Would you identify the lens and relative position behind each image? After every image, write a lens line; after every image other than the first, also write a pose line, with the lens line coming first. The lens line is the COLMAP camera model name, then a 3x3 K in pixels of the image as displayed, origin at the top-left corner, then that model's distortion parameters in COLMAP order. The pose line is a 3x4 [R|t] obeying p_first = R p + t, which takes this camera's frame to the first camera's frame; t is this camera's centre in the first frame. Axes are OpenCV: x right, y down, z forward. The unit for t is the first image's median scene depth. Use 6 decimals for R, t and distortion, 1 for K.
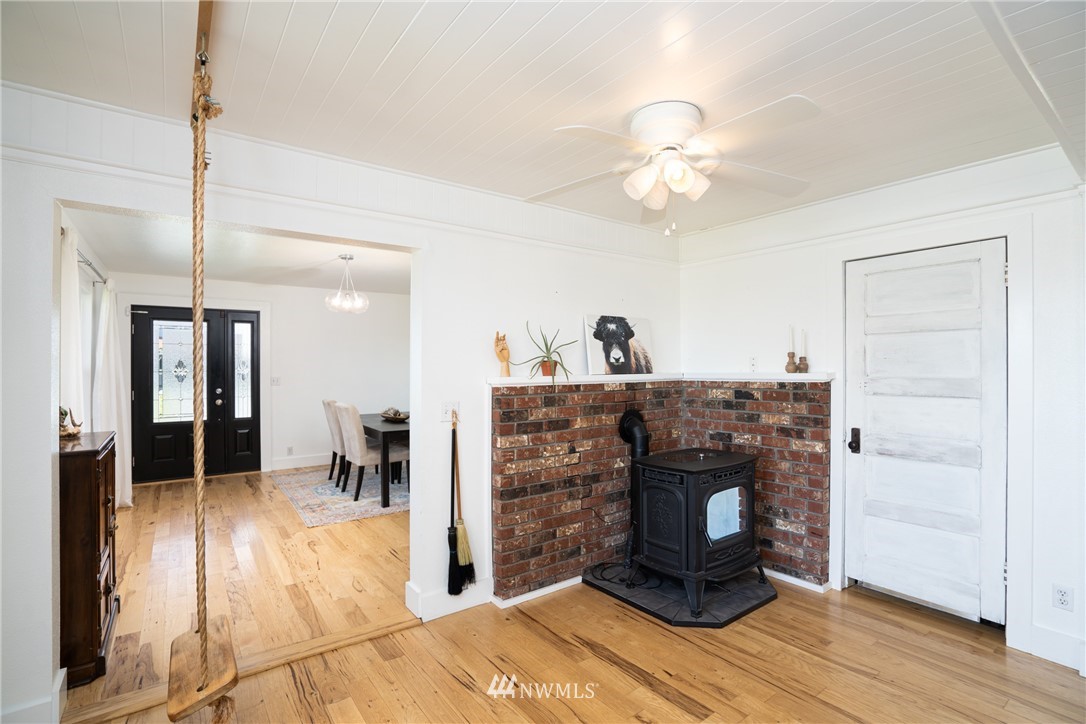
lens RADIAL K [[498.1, 0, 541.7], [0, 498.1, 365.6], [0, 0, 1]] dist [-0.011867, 0.000513]
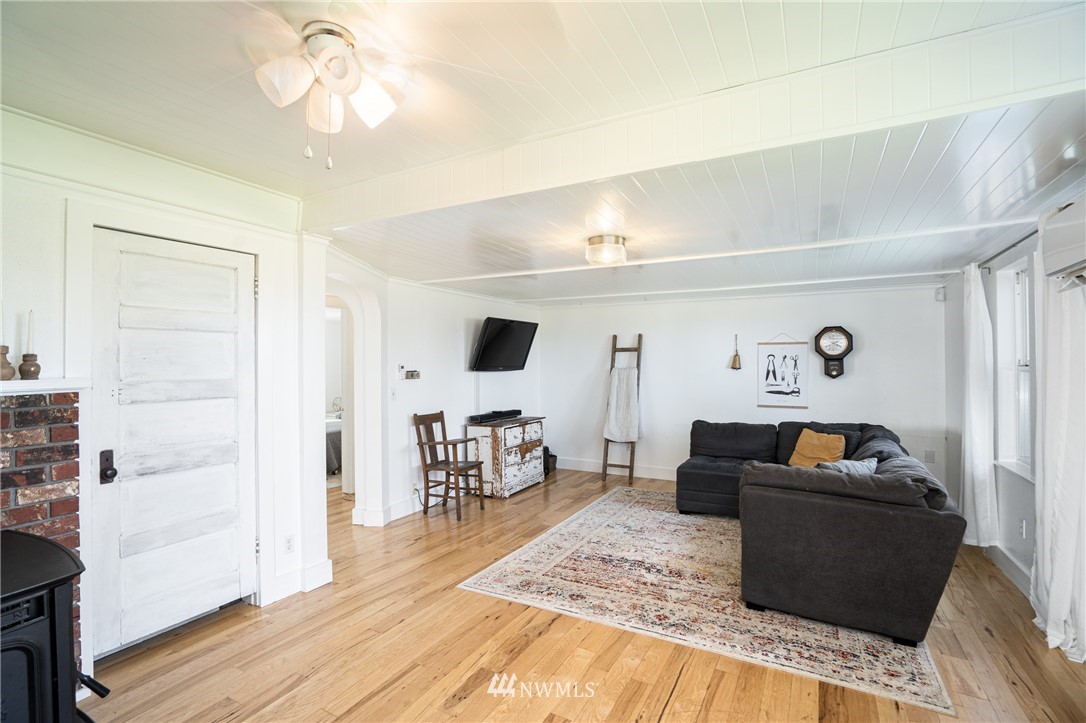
lens RADIAL K [[498.1, 0, 542.7], [0, 498.1, 362.5], [0, 0, 1]] dist [-0.011867, 0.000513]
pose [[-0.398435, 0.008264, 0.917159, -0.327176], [0.006028, 0.999961, -0.006391, 0.001518], [-0.917177, 0.002982, -0.398469, 0.703798]]
